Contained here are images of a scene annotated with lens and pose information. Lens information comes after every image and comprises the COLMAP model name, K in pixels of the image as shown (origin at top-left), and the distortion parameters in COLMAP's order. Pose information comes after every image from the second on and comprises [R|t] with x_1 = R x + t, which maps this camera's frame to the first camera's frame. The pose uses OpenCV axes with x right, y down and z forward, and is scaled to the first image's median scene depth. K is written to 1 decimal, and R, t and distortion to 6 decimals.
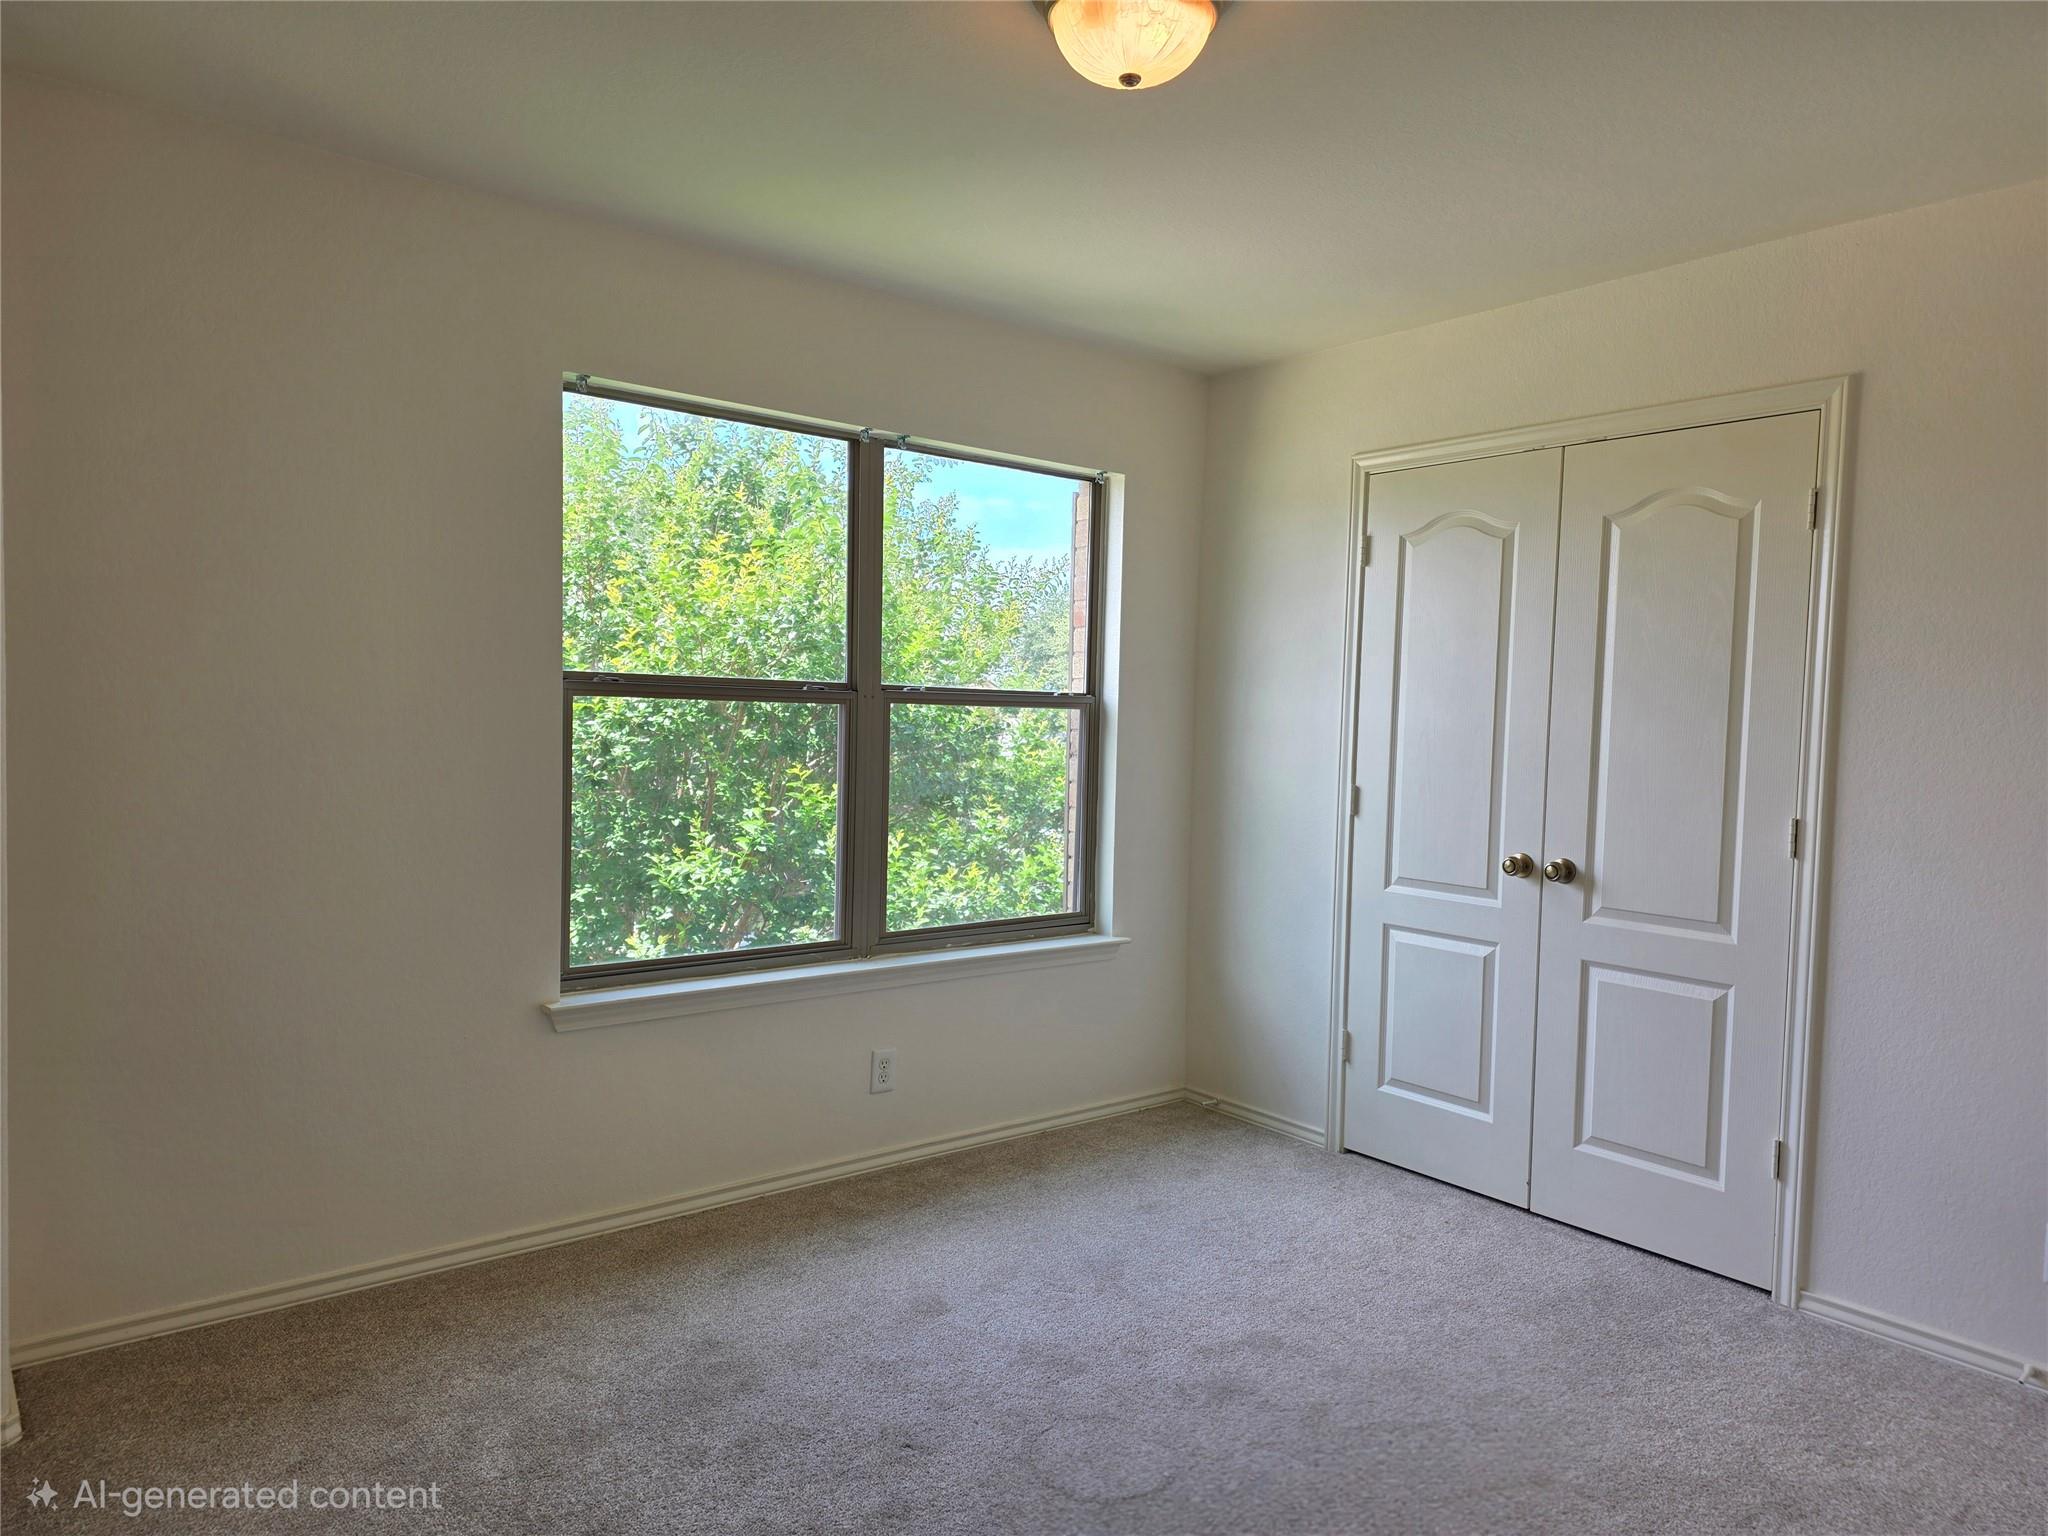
lens RADIAL K [[1376.4, 0, 1028.4], [0, 1376.4, 787.9], [0, 0, 1]] dist [0.053864, -0.021122]
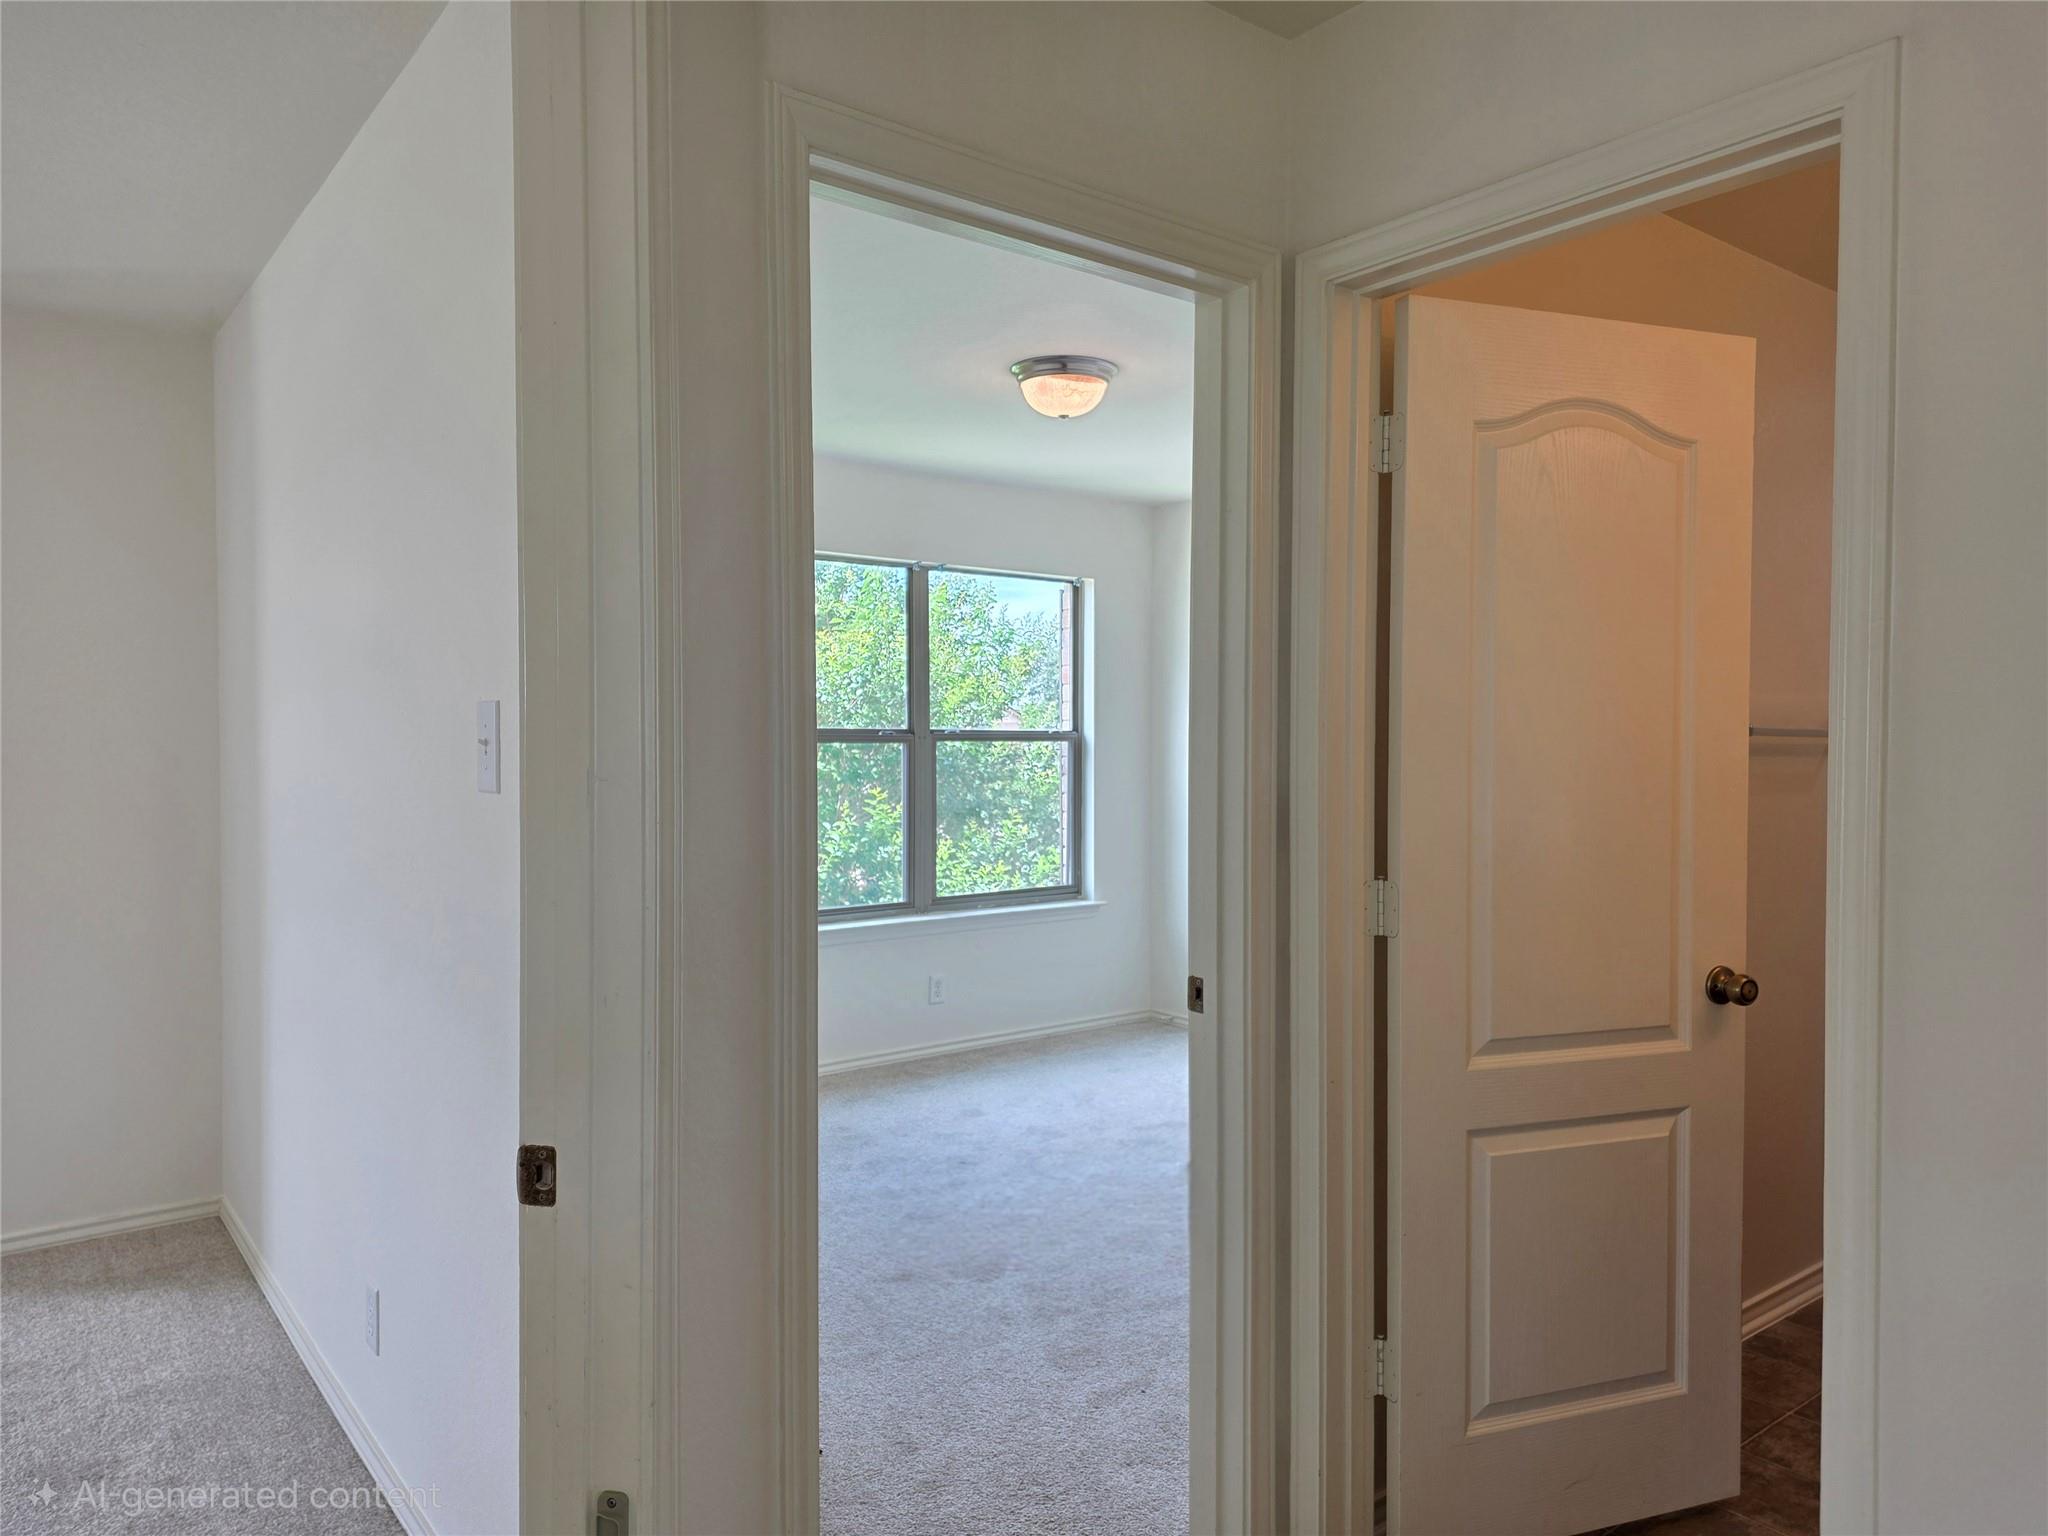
lens RADIAL K [[1376.4, 0, 1030.0], [0, 1376.4, 781.1], [0, 0, 1]] dist [0.053864, -0.021122]
pose [[0.999483, -0.024723, -0.020531, 0.026742], [0.024205, 0.999392, -0.025100, 0.018501], [0.021140, 0.024590, 0.999474, -0.432058]]
